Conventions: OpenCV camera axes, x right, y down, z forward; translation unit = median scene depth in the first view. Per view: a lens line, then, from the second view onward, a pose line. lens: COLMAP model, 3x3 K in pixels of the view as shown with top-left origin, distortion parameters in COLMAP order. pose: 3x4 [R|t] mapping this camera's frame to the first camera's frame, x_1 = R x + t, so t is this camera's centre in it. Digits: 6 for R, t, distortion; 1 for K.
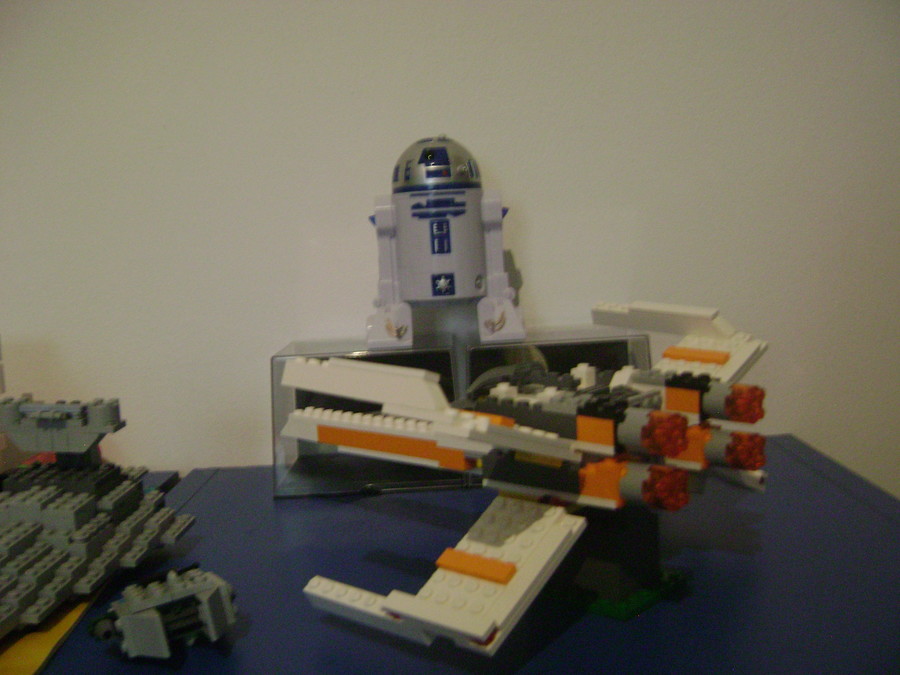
lens RADIAL K [[957.1, 0, 450.0], [0, 957.1, 337.5], [0, 0, 1]] dist [-0.146195, 0.041952]
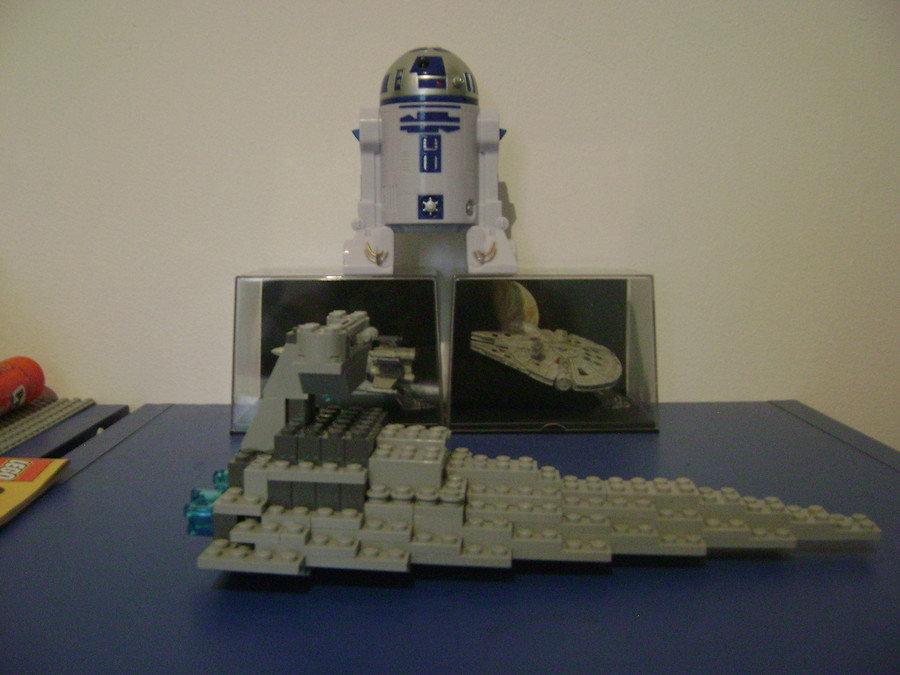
lens RADIAL K [[957.1, 0, 450.0], [0, 957.1, 337.5], [0, 0, 1]] dist [-0.146195, 0.041952]
pose [[0.998205, 0.053231, 0.027431, -0.006941], [-0.053576, 0.998492, 0.011999, 0.056084], [-0.026751, -0.013447, 0.999552, 0.095348]]
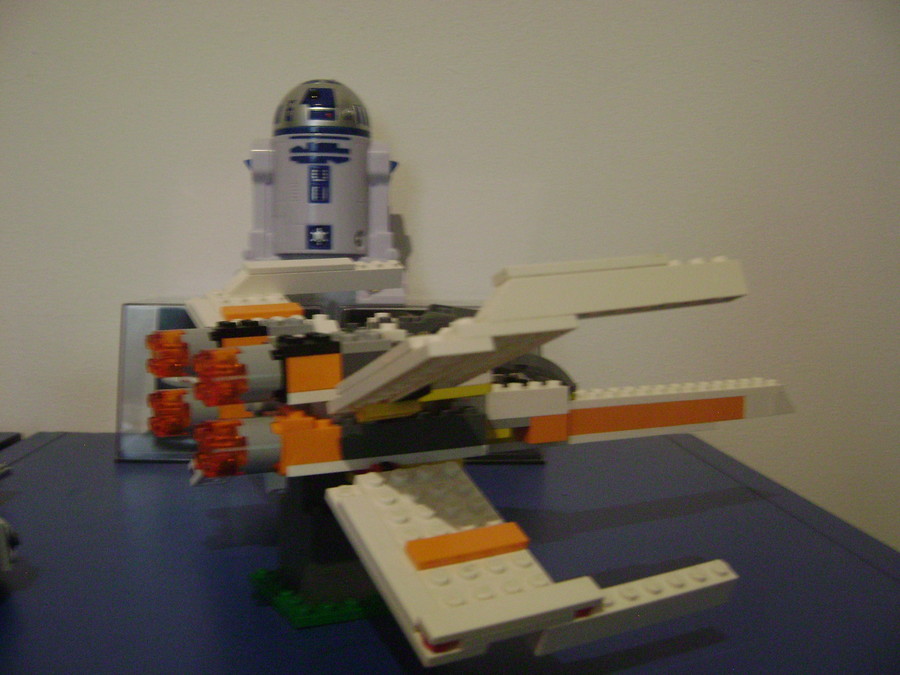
lens RADIAL K [[957.1, 0, 450.0], [0, 957.1, 337.5], [0, 0, 1]] dist [-0.146195, 0.041952]
pose [[0.994751, 0.065882, 0.078295, 0.051866], [-0.063540, 0.997465, -0.032036, 0.060921], [-0.080207, 0.026893, 0.996415, 0.089668]]
